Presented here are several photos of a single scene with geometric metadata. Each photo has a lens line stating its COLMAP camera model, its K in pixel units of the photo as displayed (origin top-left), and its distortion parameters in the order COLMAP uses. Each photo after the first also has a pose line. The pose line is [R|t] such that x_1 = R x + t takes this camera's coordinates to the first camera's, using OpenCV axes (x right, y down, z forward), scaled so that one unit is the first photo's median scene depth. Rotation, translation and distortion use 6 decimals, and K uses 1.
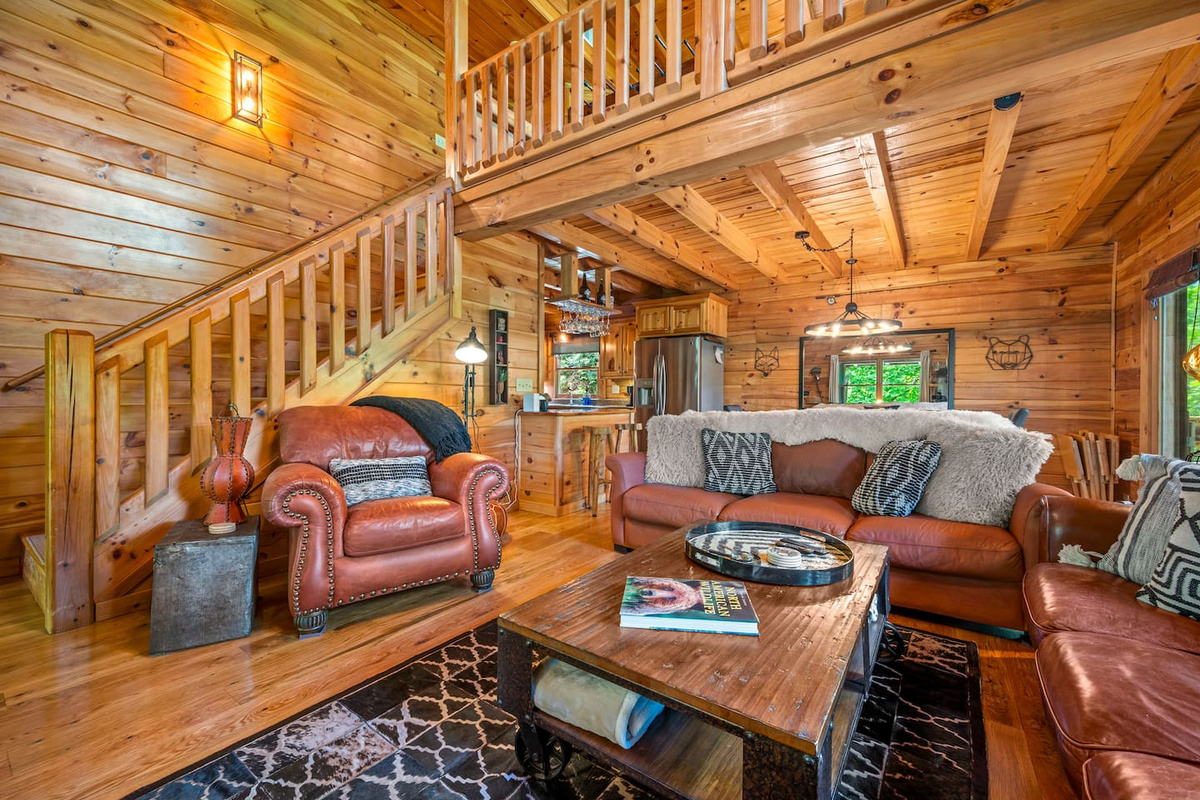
lens RADIAL K [[476.3, 0, 604.4], [0, 476.3, 402.1], [0, 0, 1]] dist [0.000045, -0.000249]
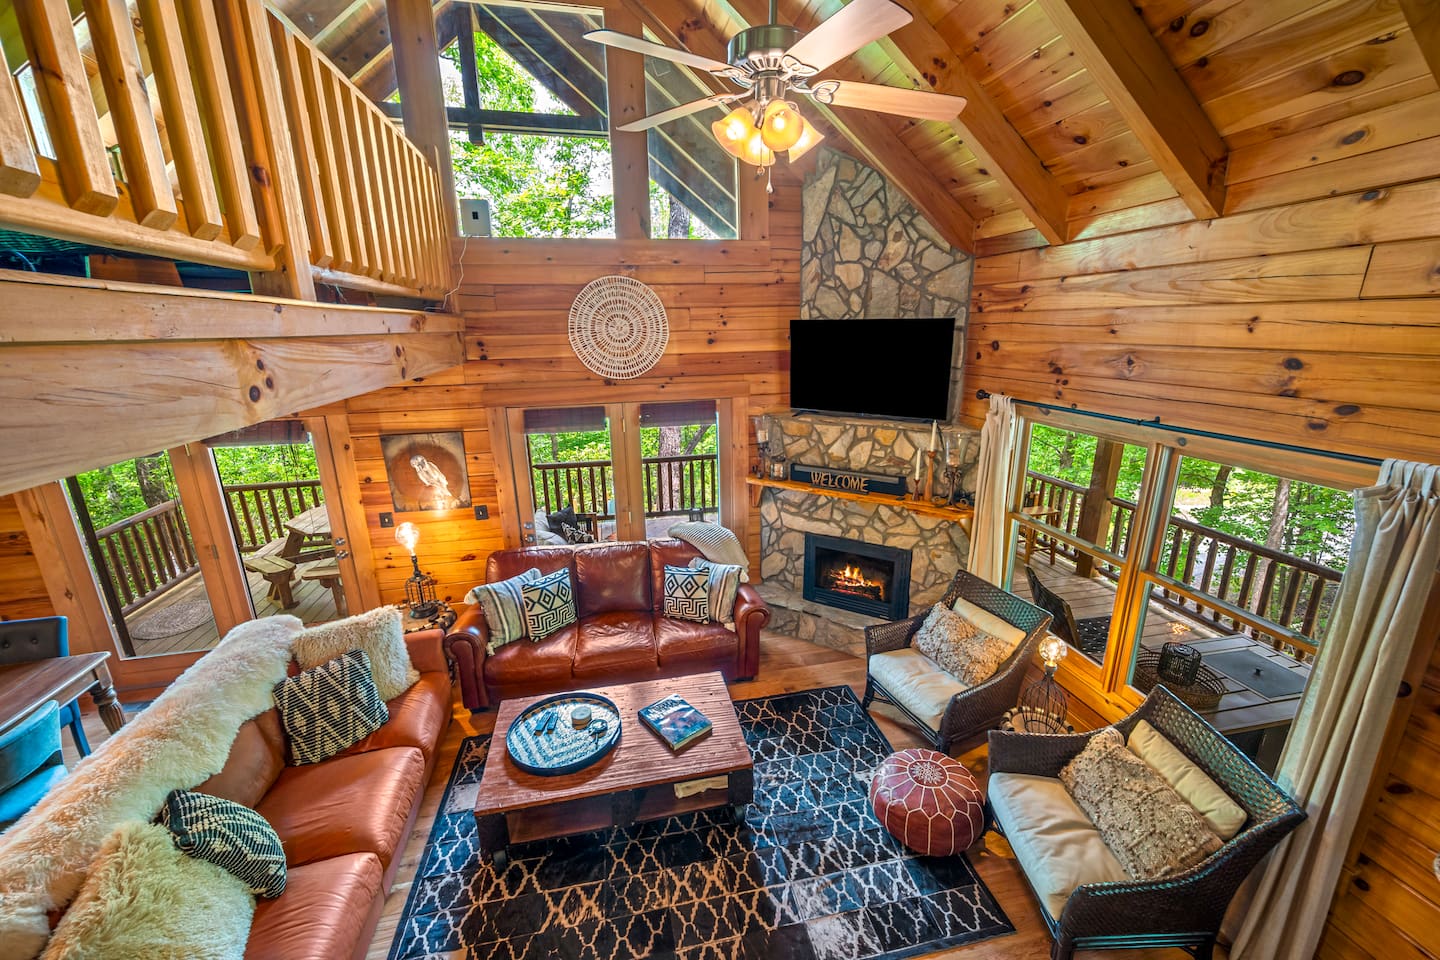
lens RADIAL K [[571.6, 0, 725.2], [0, 571.6, 482.5], [0, 0, 1]] dist [0.000045, -0.000249]
pose [[-0.739113, -0.172853, 0.651025, -1.093960], [0.017255, 0.961337, 0.274834, -0.945128], [-0.673360, 0.214367, -0.707554, 1.883672]]
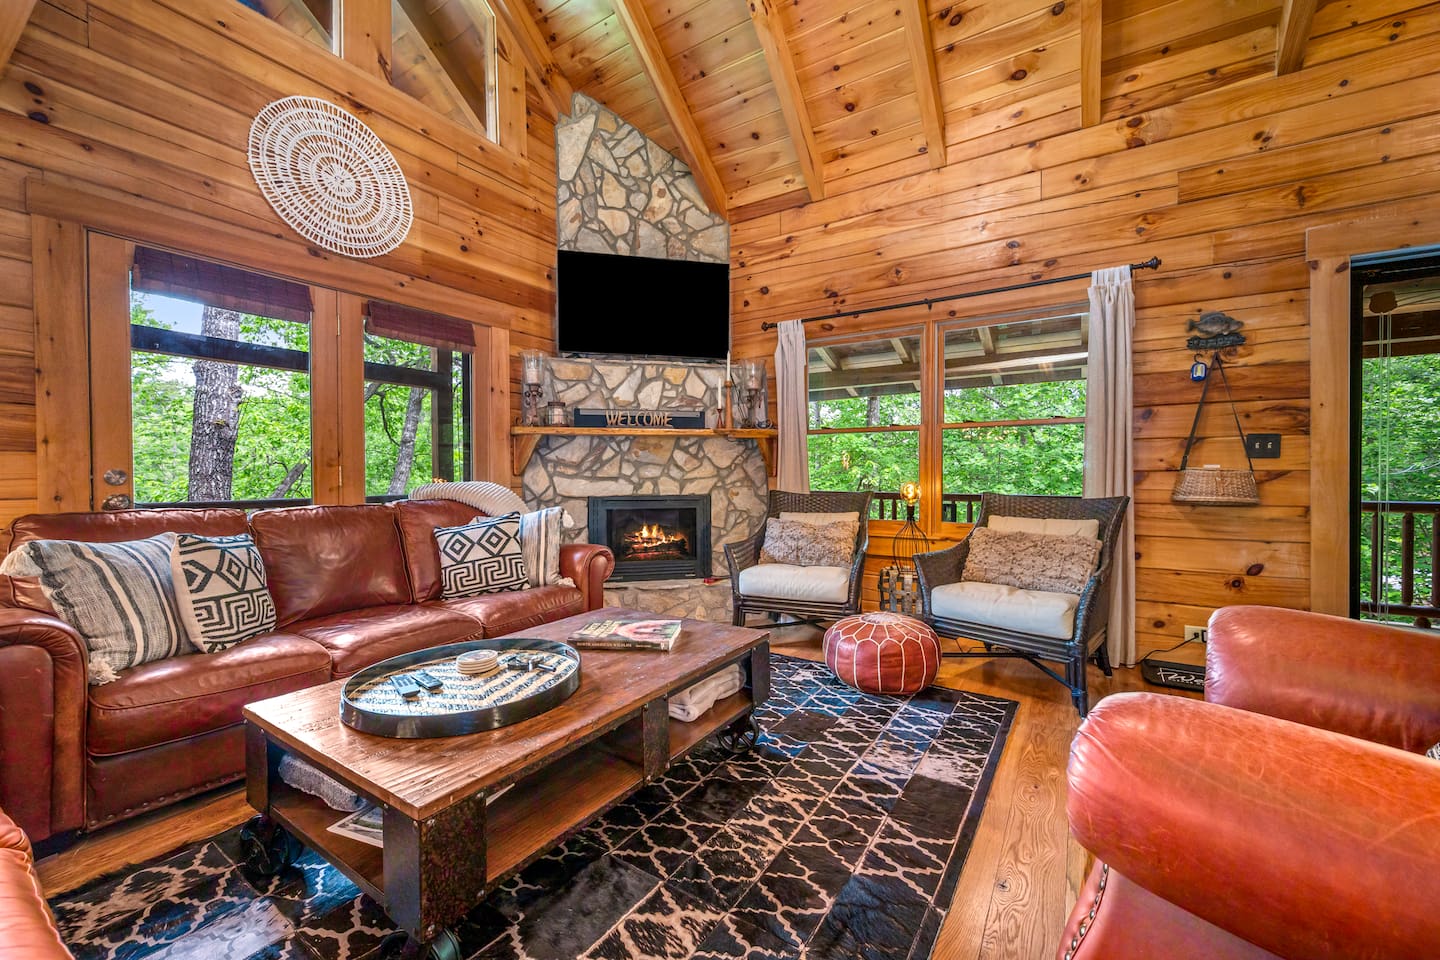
lens RADIAL K [[571.6, 0, 725.2], [0, 571.6, 482.5], [0, 0, 1]] dist [0.000045, -0.000249]
pose [[-0.998704, 0.003406, -0.050783, -0.011008], [0.002373, 0.999789, 0.020394, -0.011645], [0.050842, 0.020247, -0.998501, 2.052297]]
